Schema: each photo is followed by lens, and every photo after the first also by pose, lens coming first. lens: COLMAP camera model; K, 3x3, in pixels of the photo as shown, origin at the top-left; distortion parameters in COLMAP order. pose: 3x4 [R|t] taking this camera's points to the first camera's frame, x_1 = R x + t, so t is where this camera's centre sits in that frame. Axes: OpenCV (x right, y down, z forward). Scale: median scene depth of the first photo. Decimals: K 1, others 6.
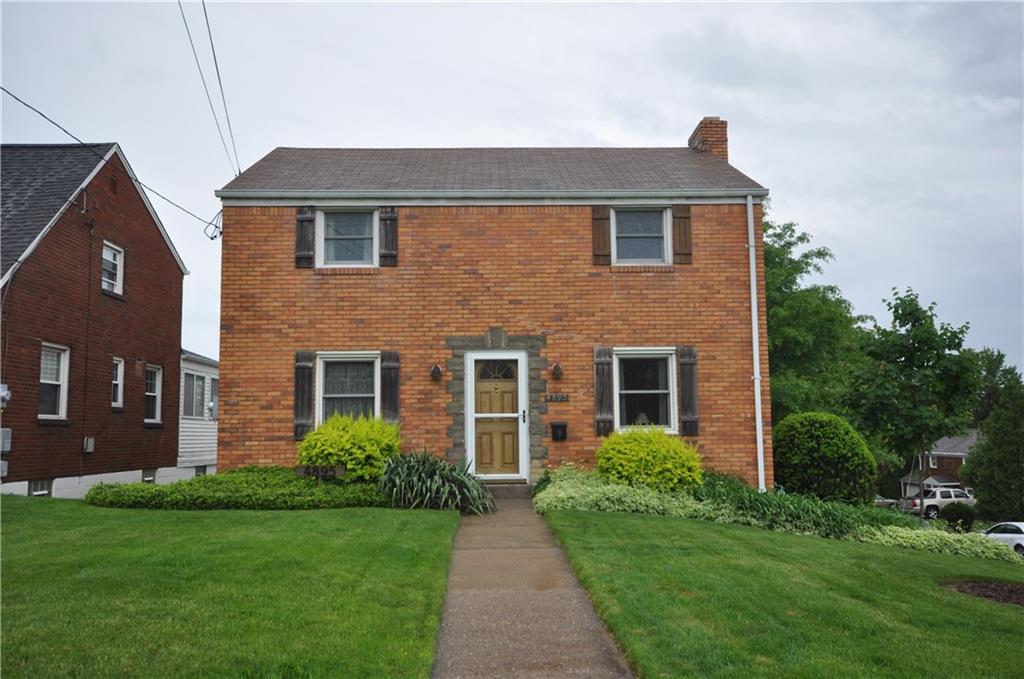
lens RADIAL K [[829.8, 0, 512.0], [0, 829.8, 339.5], [0, 0, 1]] dist [0.008258, 0.004575]
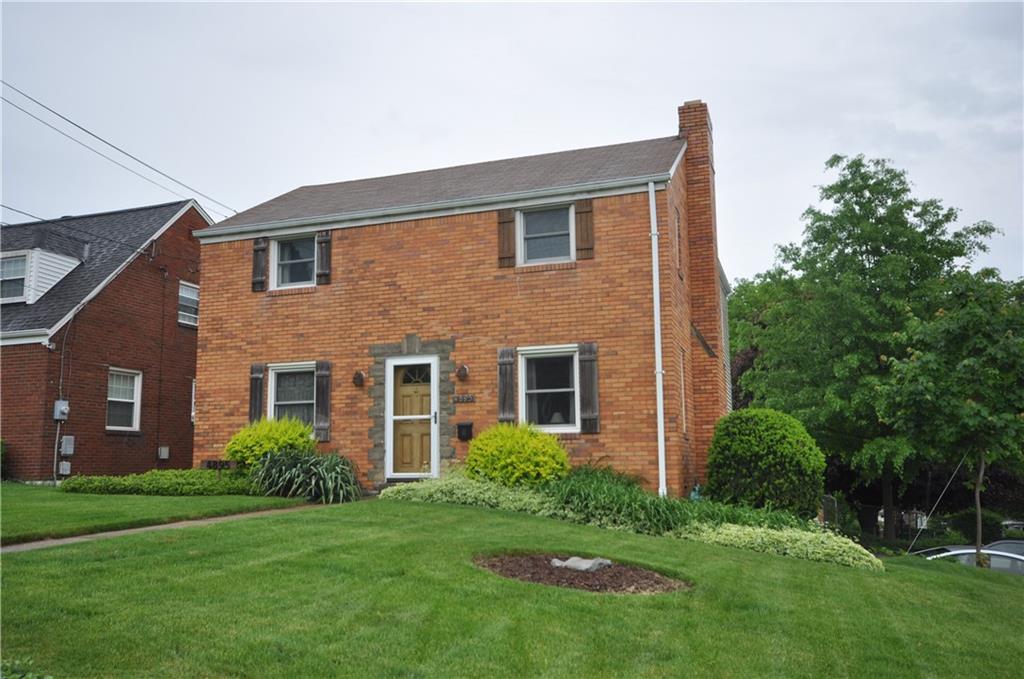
lens RADIAL K [[881.9, 0, 512.0], [0, 881.9, 339.5], [0, 0, 1]] dist [0.007301, 0.005083]
pose [[0.930420, -0.053444, -0.362576, 0.506261], [0.043027, 0.998398, -0.036752, 0.038903], [0.363960, 0.018595, 0.931229, -0.000999]]
